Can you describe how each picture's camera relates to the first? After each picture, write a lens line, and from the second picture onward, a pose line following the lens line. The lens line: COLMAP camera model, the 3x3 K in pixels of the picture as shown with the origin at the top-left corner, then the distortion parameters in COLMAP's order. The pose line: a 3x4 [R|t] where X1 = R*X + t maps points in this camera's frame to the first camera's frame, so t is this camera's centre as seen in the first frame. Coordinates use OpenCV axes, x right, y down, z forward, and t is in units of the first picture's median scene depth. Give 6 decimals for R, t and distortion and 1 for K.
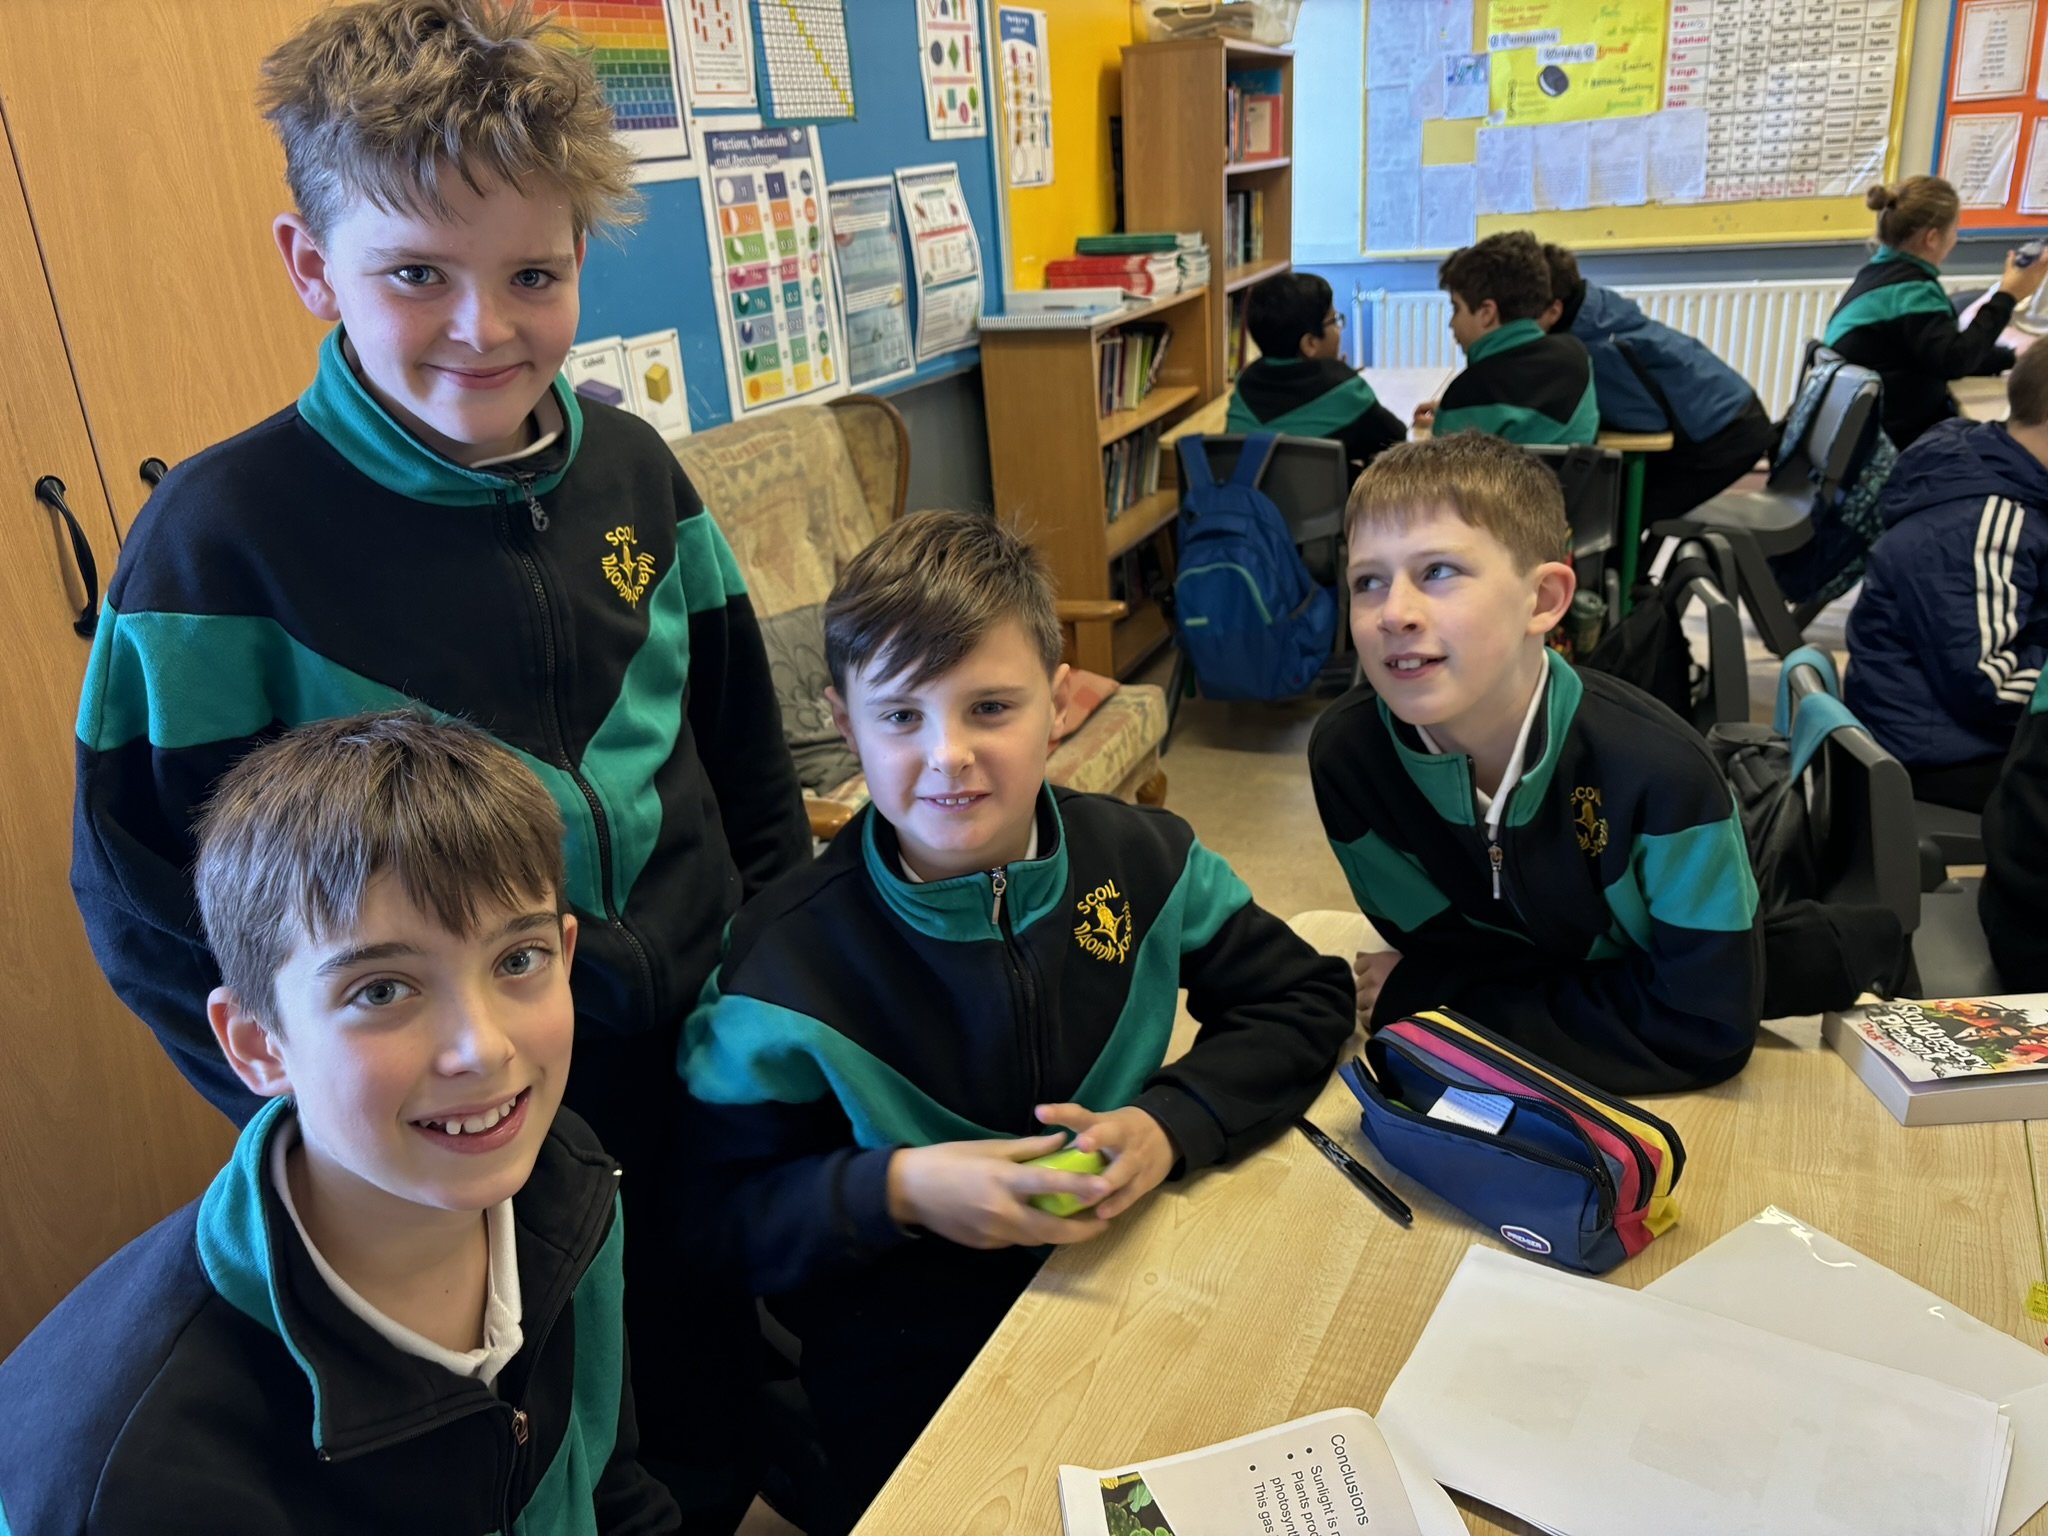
lens RADIAL K [[1563.3, 0, 1032.2], [0, 1563.3, 760.2], [0, 0, 1]] dist [0.011565, -0.016800]
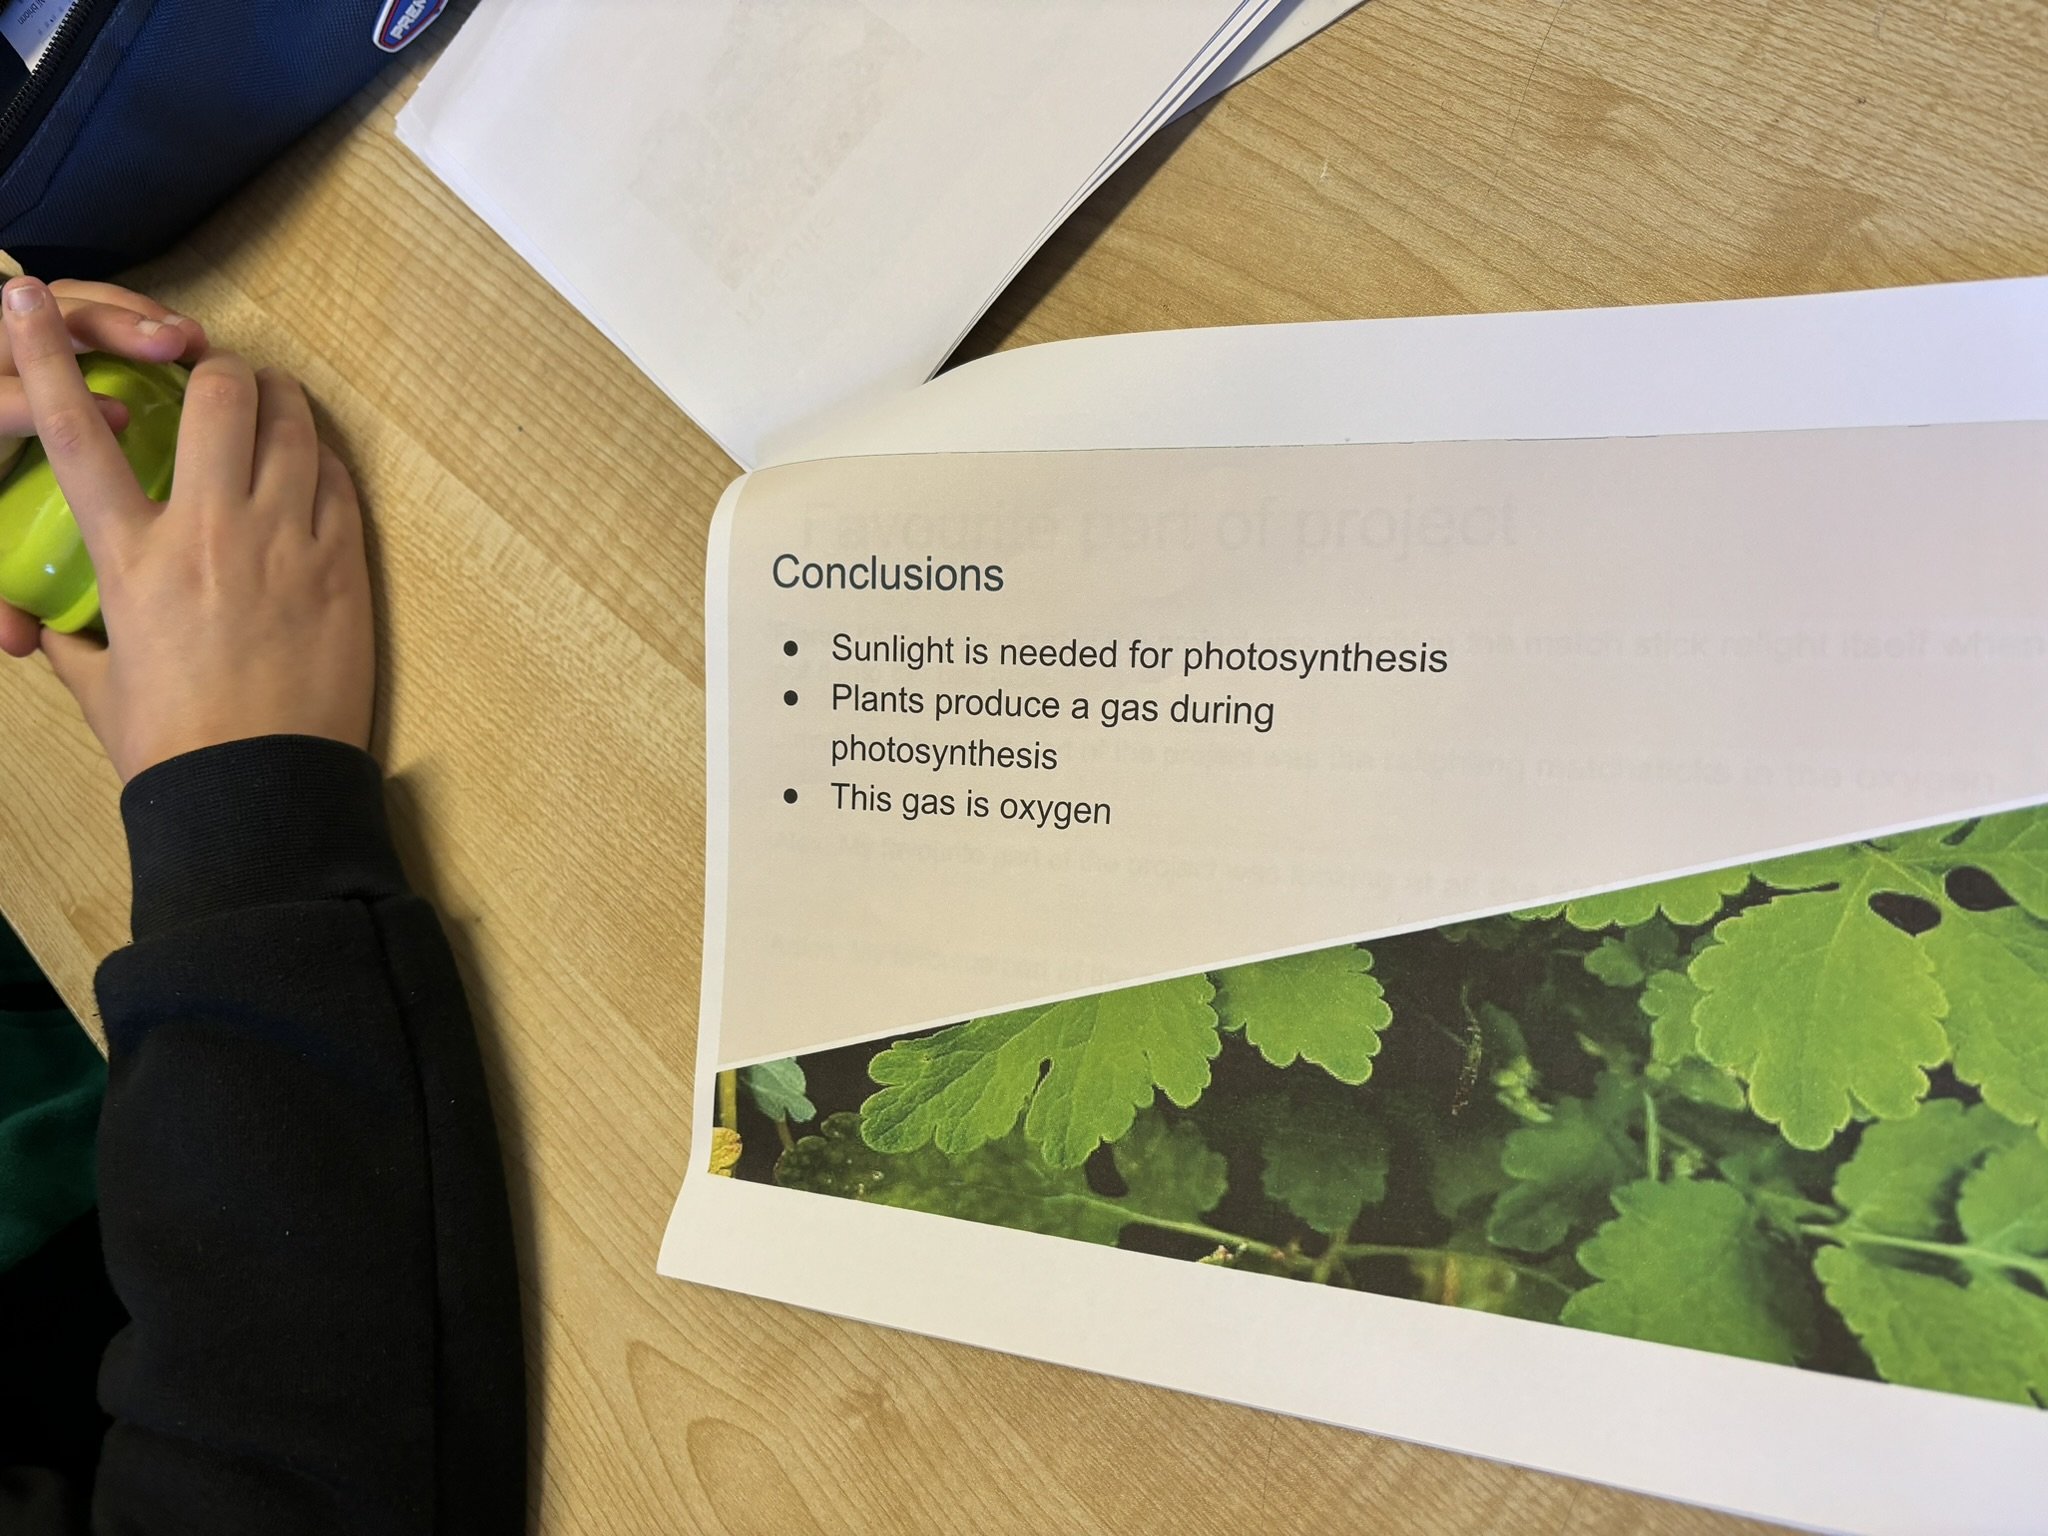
lens RADIAL K [[1563.3, 0, 1023.3], [0, 1563.3, 762.7], [0, 0, 1]] dist [0.011565, -0.016800]
pose [[0.217310, -0.964459, 0.150318, 0.028552], [0.701709, 0.261406, 0.662776, 0.063545], [-0.678514, -0.038548, 0.733575, 0.186403]]
